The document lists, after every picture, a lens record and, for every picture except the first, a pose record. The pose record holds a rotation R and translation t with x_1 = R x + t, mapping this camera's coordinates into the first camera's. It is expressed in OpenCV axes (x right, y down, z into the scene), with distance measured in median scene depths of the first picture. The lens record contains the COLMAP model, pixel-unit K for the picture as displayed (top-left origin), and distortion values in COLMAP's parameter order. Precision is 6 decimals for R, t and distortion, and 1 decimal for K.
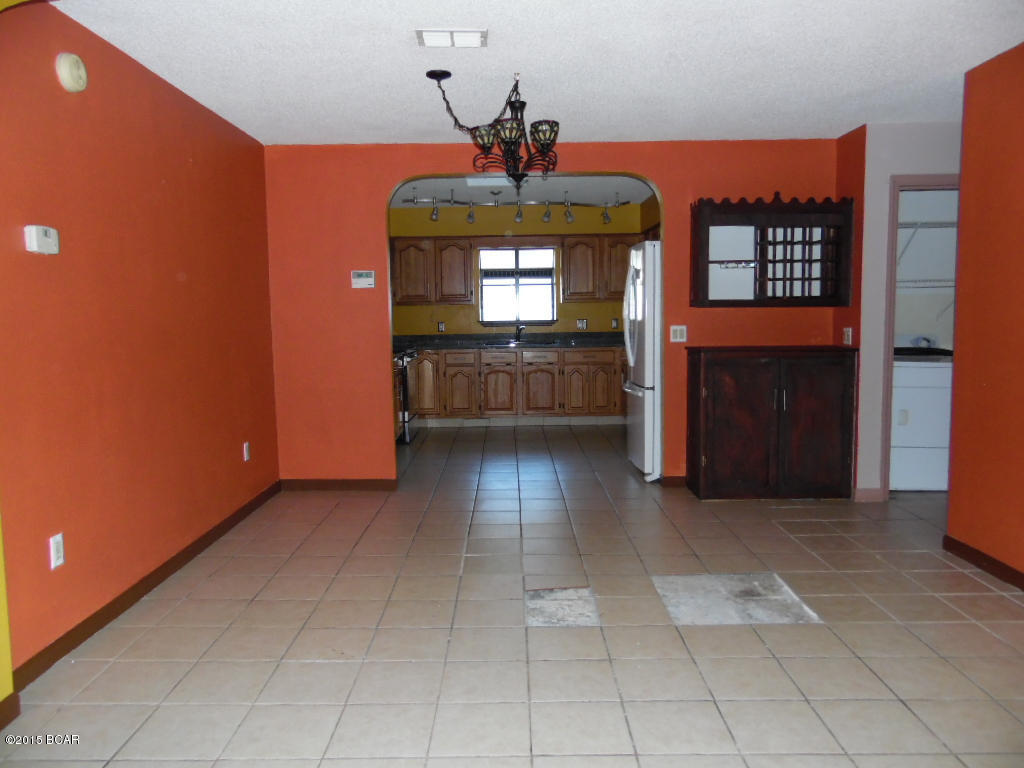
lens RADIAL K [[765.3, 0, 514.1], [0, 765.3, 385.4], [0, 0, 1]] dist [-0.008596, 0.004038]
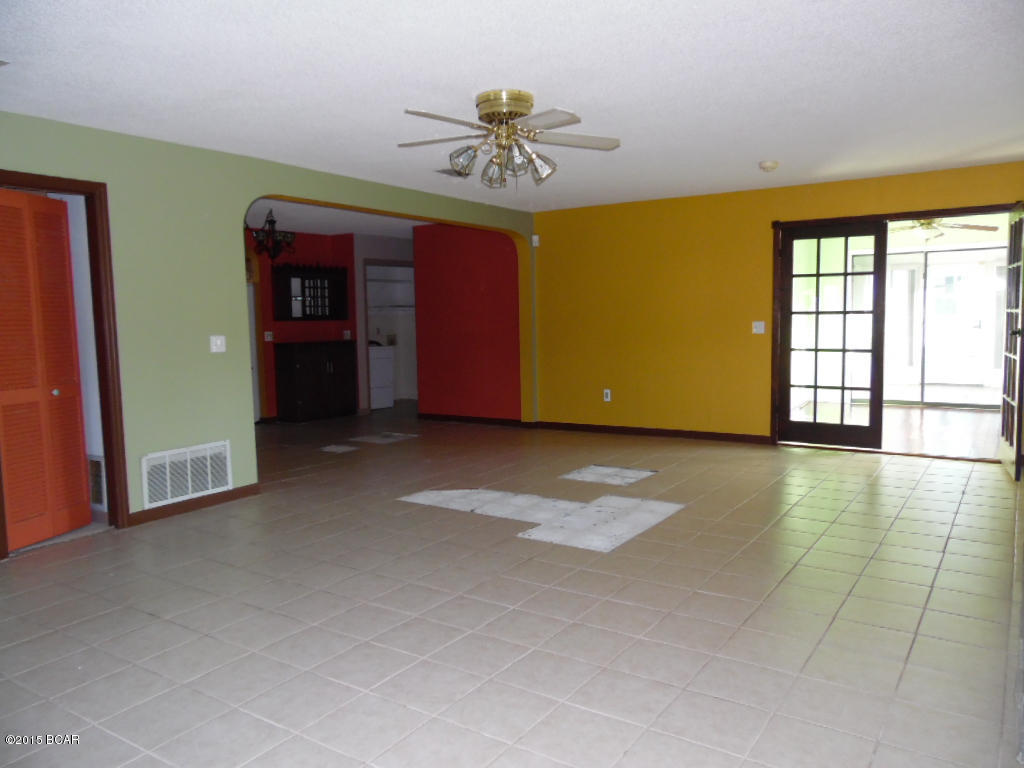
lens RADIAL K [[765.3, 0, 512.2], [0, 765.3, 383.8], [0, 0, 1]] dist [-0.008596, 0.004038]
pose [[0.560701, -0.069907, 0.825062, -0.982170], [0.095023, 0.995279, 0.019753, 0.063946], [-0.822548, 0.067324, 0.564697, -0.480020]]
